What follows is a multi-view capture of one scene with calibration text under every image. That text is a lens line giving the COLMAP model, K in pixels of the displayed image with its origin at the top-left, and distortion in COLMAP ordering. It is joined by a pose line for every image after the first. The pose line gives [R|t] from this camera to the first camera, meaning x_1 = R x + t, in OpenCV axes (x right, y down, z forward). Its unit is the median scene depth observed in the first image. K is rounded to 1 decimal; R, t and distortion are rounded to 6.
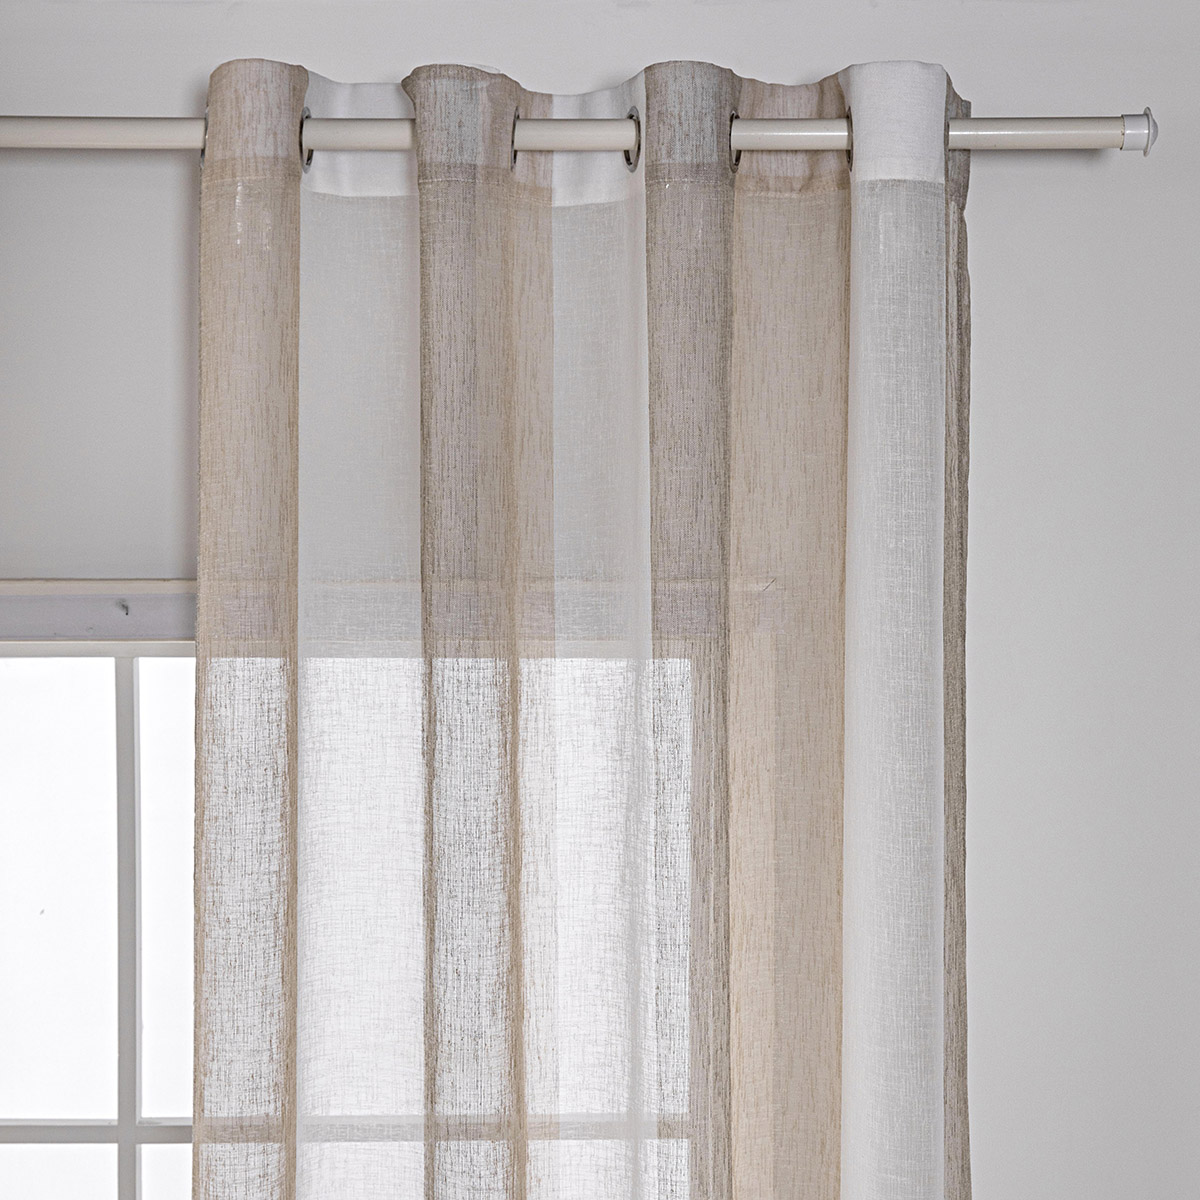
lens RADIAL K [[2056.4, 0, 640.5], [0, 2056.4, 570.2], [0, 0, 1]] dist [0.011499, 0.000000]
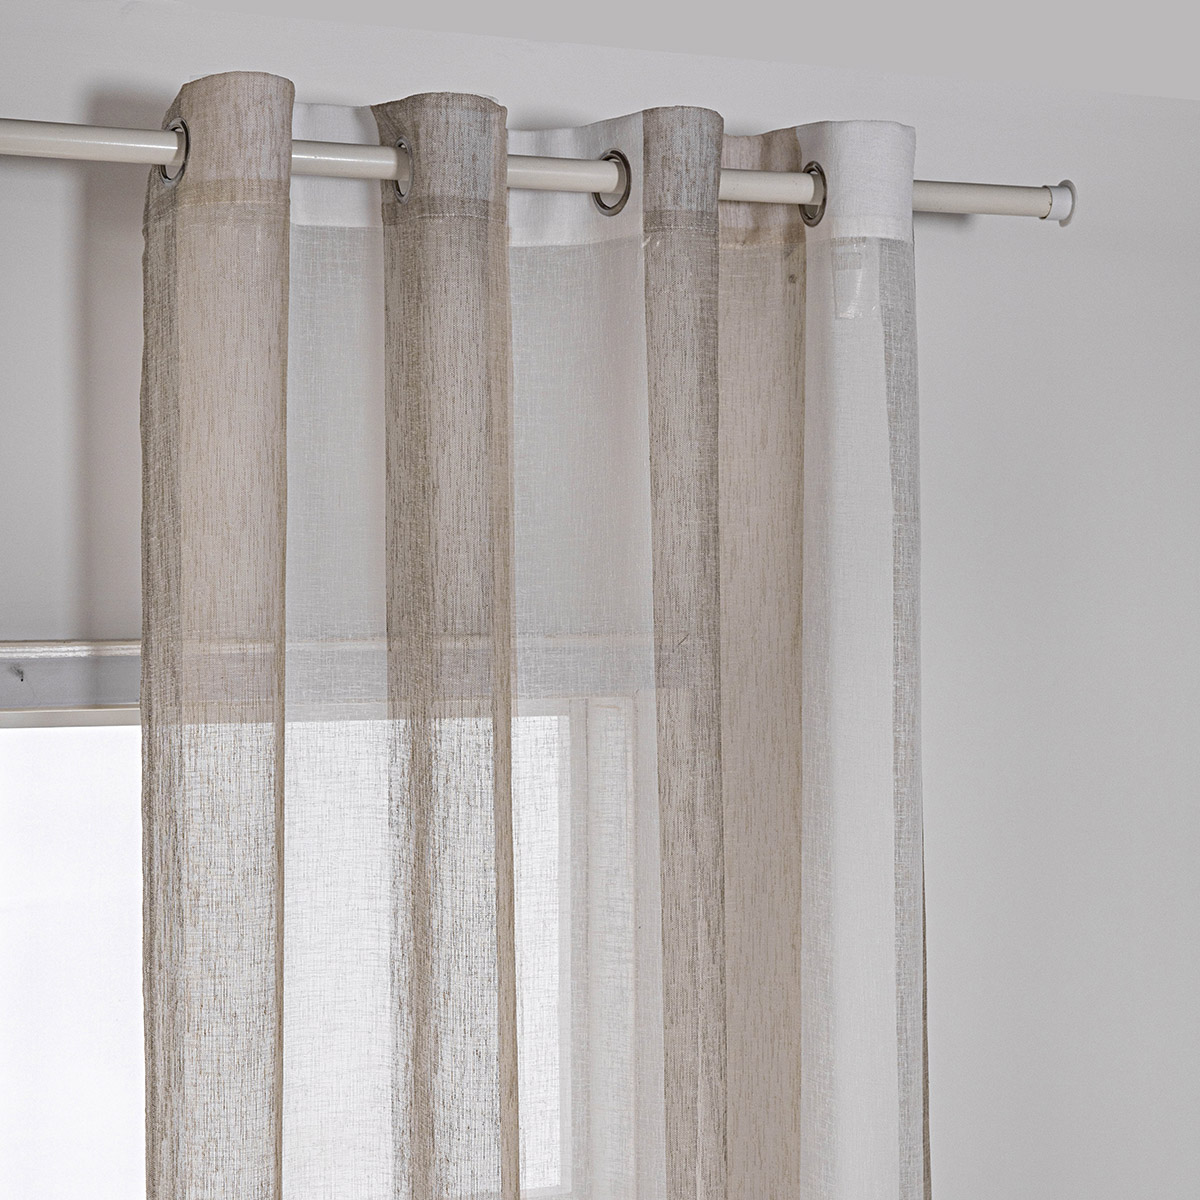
lens RADIAL K [[2166.4, 0, 594.1], [0, 2166.4, 602.5], [0, 0, 1]] dist [0.024520, 0.000000]
pose [[0.943956, -0.005748, 0.330021, -0.348234], [0.007317, 0.999967, -0.003513, -0.007539], [-0.329990, 0.005731, 0.943967, 0.037893]]
